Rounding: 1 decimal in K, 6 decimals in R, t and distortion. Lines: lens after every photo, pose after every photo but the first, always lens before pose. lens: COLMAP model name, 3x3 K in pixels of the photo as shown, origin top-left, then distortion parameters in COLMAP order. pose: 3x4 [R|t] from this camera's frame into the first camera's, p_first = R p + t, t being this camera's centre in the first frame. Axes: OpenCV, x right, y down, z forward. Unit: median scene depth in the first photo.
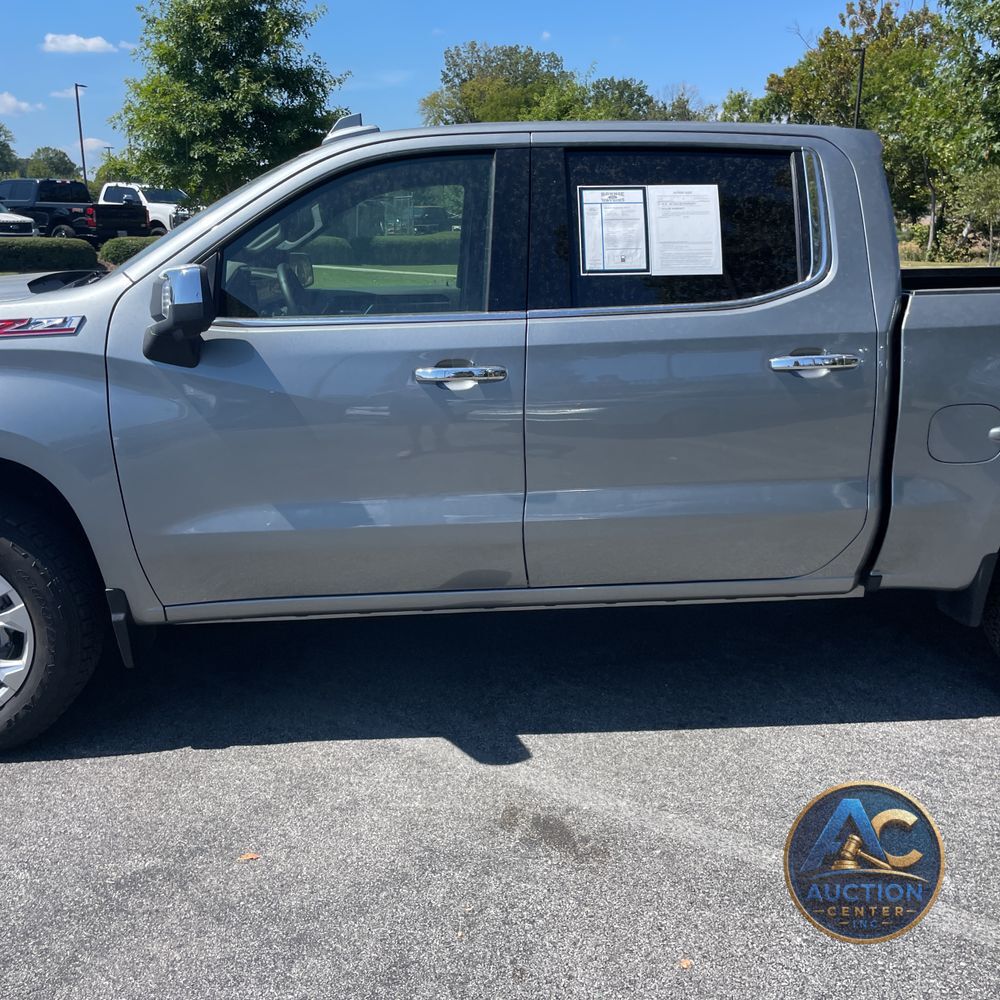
lens RADIAL K [[1017.5, 0, 487.4], [0, 1017.5, 492.0], [0, 0, 1]] dist [0.029819, 0.000000]
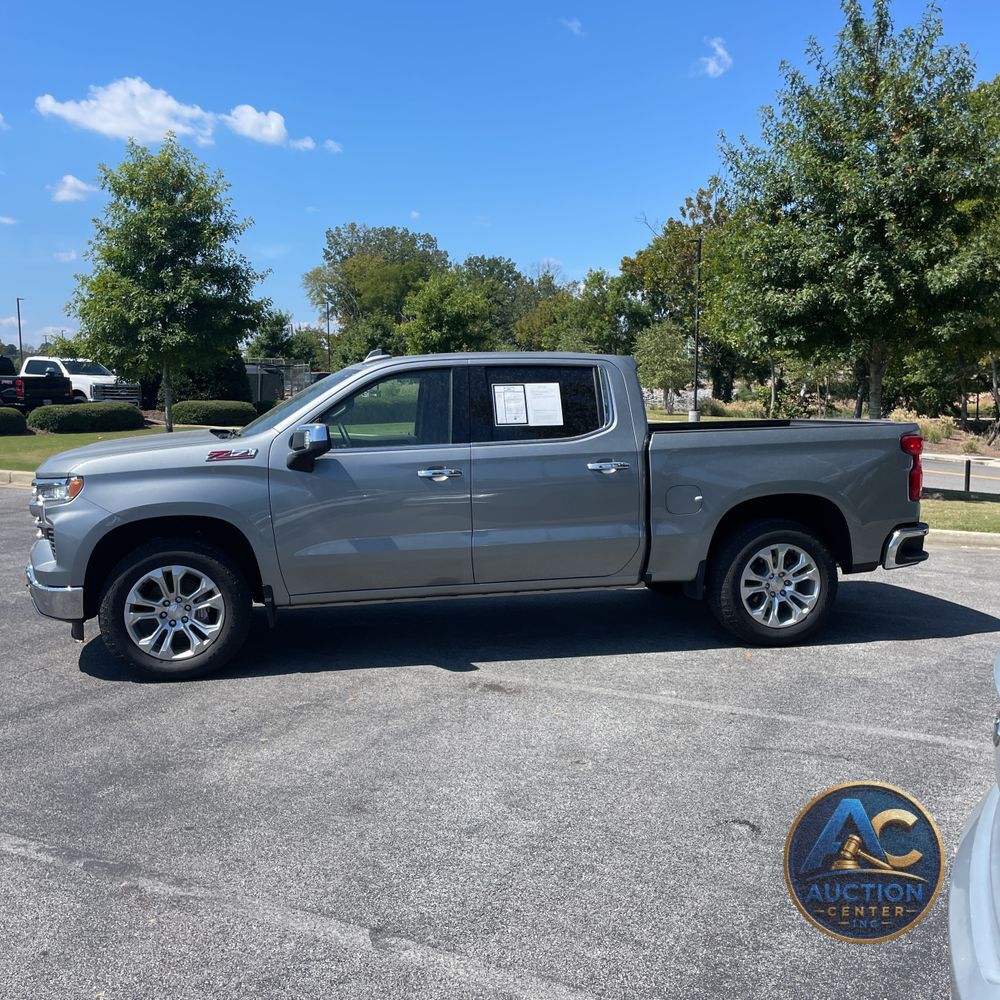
lens RADIAL K [[1017.5, 0, 478.1], [0, 1017.5, 492.7], [0, 0, 1]] dist [0.029819, 0.000000]
pose [[0.994065, -0.020219, 0.106892, -0.156982], [0.036300, 0.987911, -0.150714, 0.216778], [-0.102552, 0.153699, 0.982782, -0.945111]]
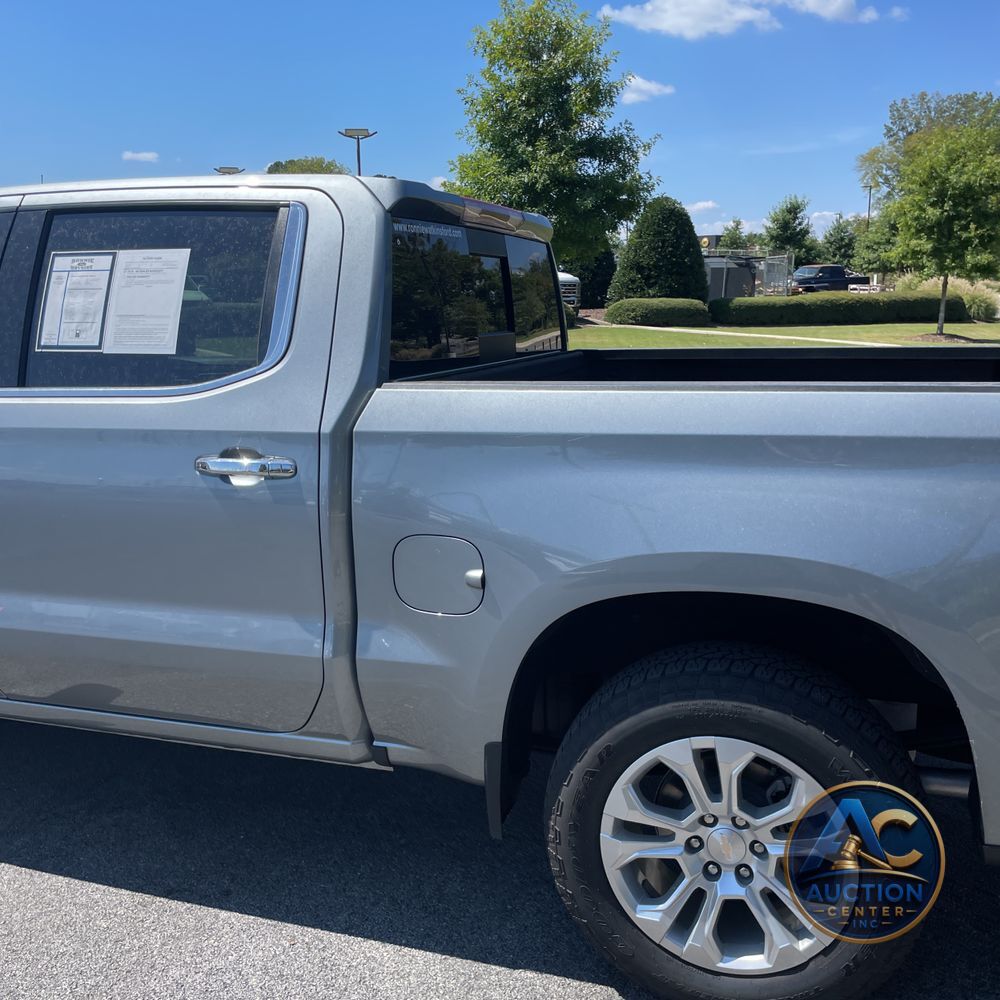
lens RADIAL K [[1017.5, 0, 497.5], [0, 1017.5, 494.5], [0, 0, 1]] dist [0.029819, 0.000000]
pose [[0.919253, 0.070048, -0.387386, 0.771926], [-0.091462, 0.995117, -0.037097, -0.088596], [0.382896, 0.069532, 0.921171, 0.327283]]
